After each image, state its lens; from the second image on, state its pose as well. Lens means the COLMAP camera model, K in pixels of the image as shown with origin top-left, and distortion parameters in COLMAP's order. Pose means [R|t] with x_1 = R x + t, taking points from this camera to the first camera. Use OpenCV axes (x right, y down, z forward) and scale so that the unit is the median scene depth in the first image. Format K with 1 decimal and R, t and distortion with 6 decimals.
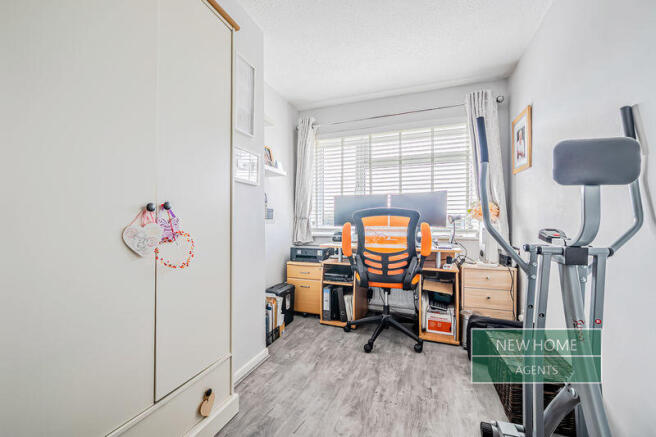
lens RADIAL K [[266.1, 0, 326.5], [0, 266.1, 221.3], [0, 0, 1]] dist [0.002020, -0.000304]
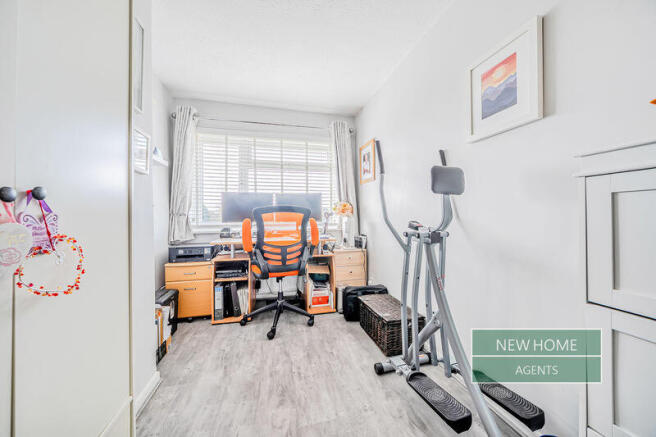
lens RADIAL K [[226.0, 0, 331.5], [0, 226.0, 214.5], [0, 0, 1]] dist [-0.004353, 0.000381]
pose [[0.825379, -0.000467, 0.564579, -0.137089], [0.007531, 0.999920, -0.010183, -0.000412], [-0.564529, 0.012657, 0.825316, 0.088233]]
